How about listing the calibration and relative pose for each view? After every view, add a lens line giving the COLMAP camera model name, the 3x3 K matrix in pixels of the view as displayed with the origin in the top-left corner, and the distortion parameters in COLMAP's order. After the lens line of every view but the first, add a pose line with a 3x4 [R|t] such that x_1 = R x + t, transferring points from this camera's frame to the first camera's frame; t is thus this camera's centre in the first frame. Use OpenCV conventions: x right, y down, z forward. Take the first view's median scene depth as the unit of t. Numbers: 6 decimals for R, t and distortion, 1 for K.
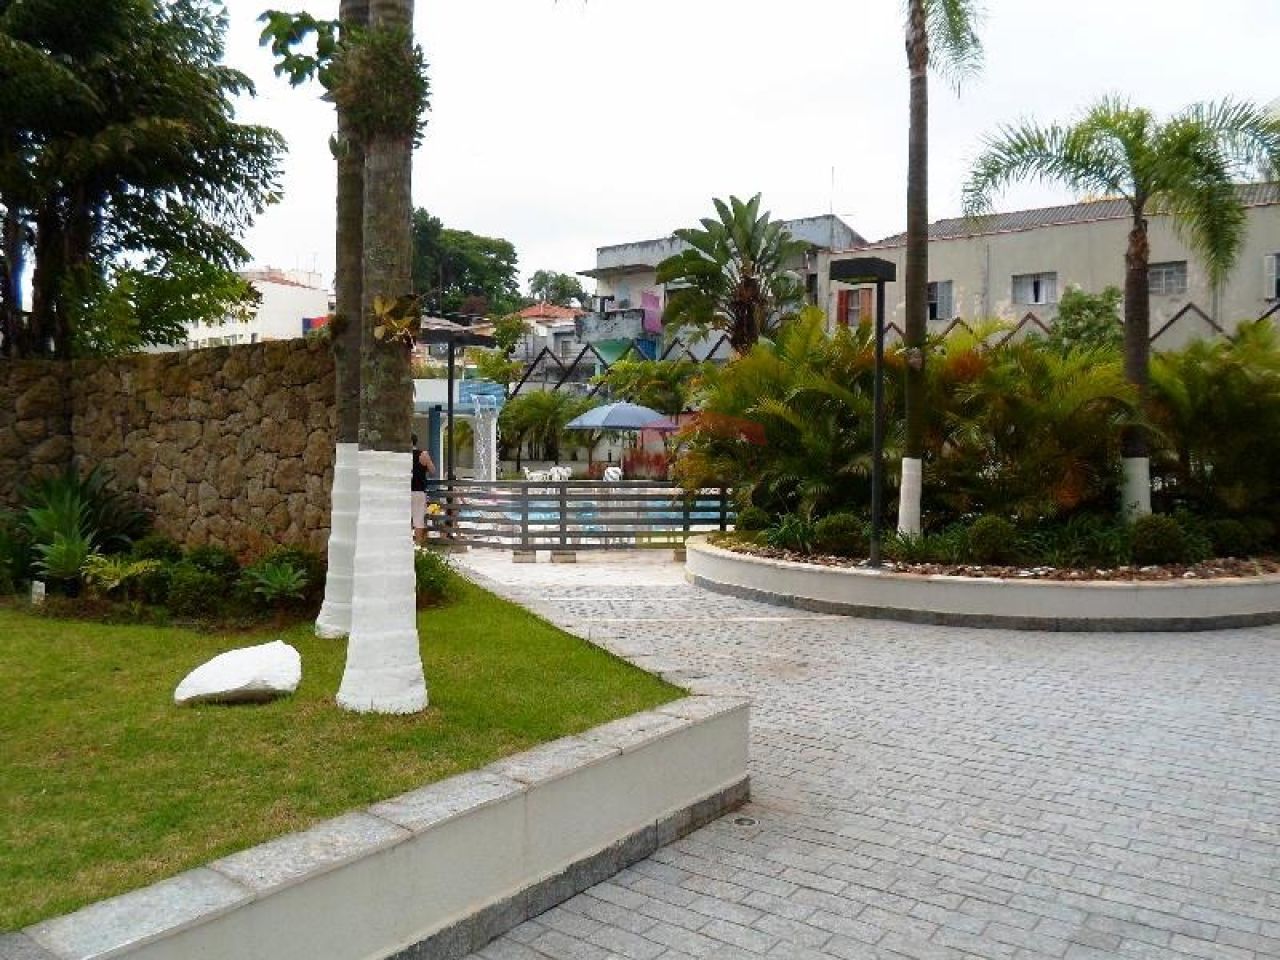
lens RADIAL K [[993.0, 0, 640.0], [0, 993.0, 480.0], [0, 0, 1]] dist [0.000689, -0.104569]
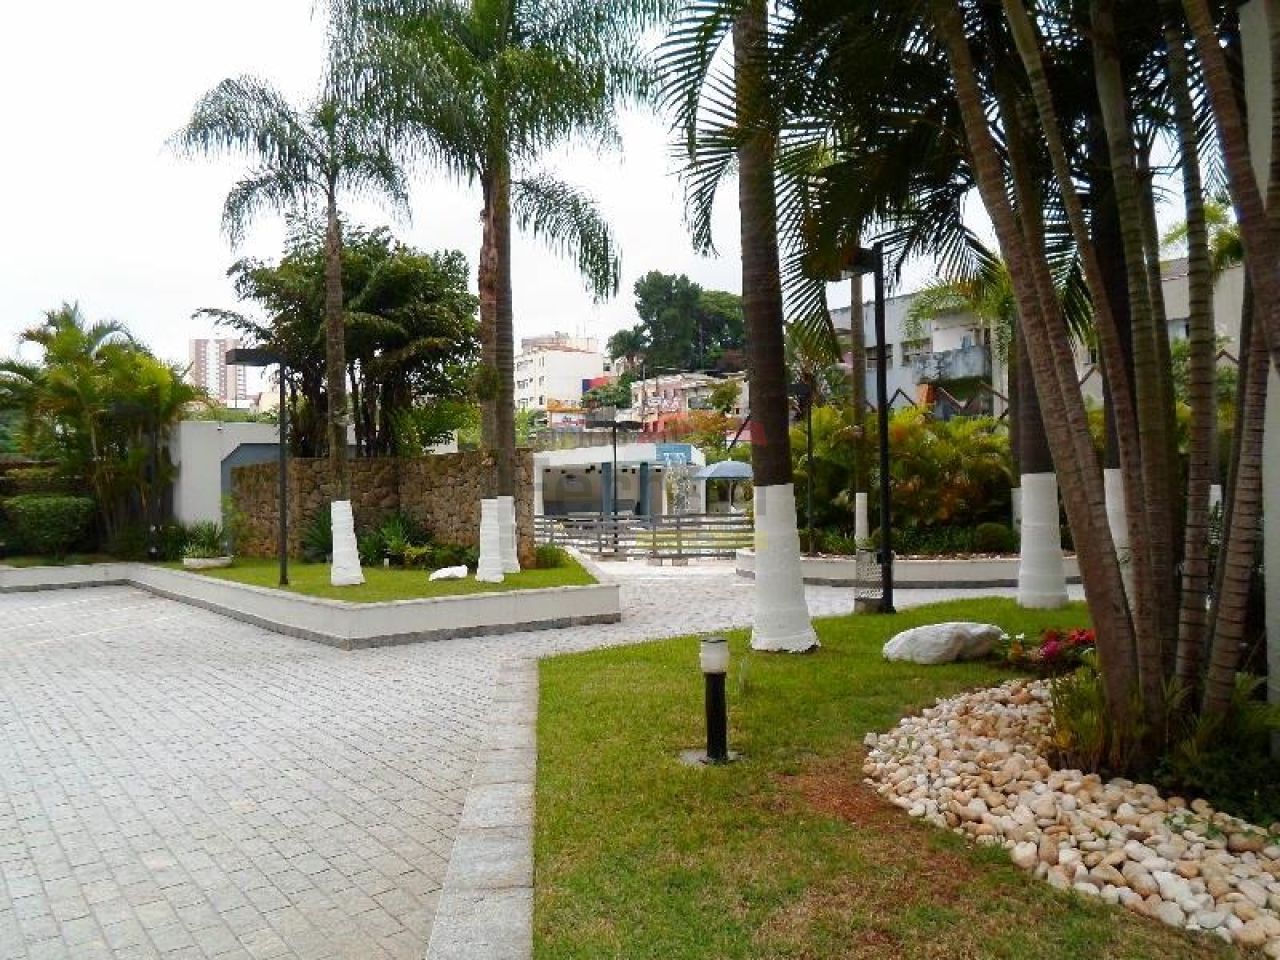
lens RADIAL K [[940.3, 0, 640.0], [0, 940.3, 480.0], [0, 0, 1]] dist [-0.278697, -0.083544]
pose [[0.963679, -0.034416, -0.264836, 0.439207], [0.023069, 0.998682, -0.045837, 0.025368], [0.266064, 0.038063, 0.963204, -0.757985]]
